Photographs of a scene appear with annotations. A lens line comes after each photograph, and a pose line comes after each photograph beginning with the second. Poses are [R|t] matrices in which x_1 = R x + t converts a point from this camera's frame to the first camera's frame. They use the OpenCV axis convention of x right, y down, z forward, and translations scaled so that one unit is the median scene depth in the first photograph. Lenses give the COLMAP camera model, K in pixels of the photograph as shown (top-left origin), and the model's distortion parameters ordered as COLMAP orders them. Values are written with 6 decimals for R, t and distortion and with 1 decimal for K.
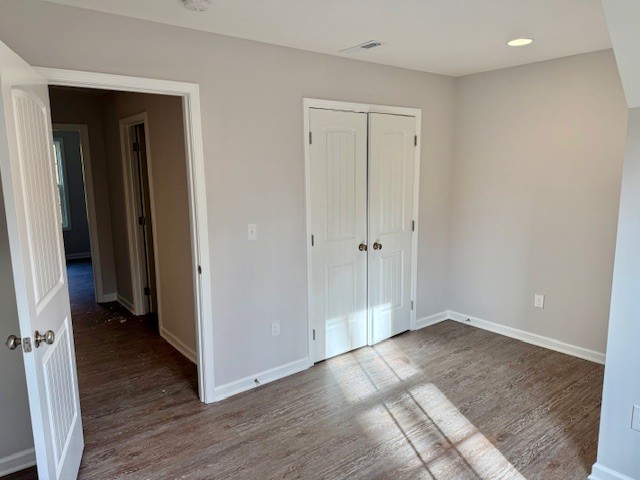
lens RADIAL K [[461.6, 0, 320.0], [0, 461.6, 240.0], [0, 0, 1]] dist [0.085748, -0.003020]
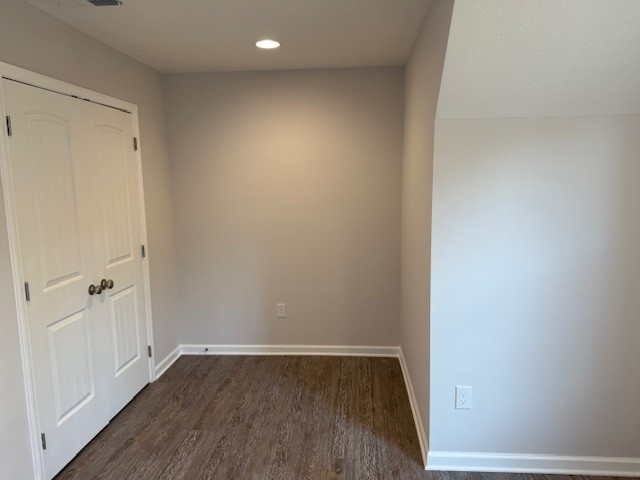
lens RADIAL K [[461.6, 0, 320.0], [0, 461.6, 240.0], [0, 0, 1]] dist [0.085748, -0.003020]
pose [[0.694816, -0.101325, 0.712014, -0.161630], [0.127270, 0.991724, 0.016934, -0.026180], [-0.707837, 0.078852, 0.701961, 0.235543]]
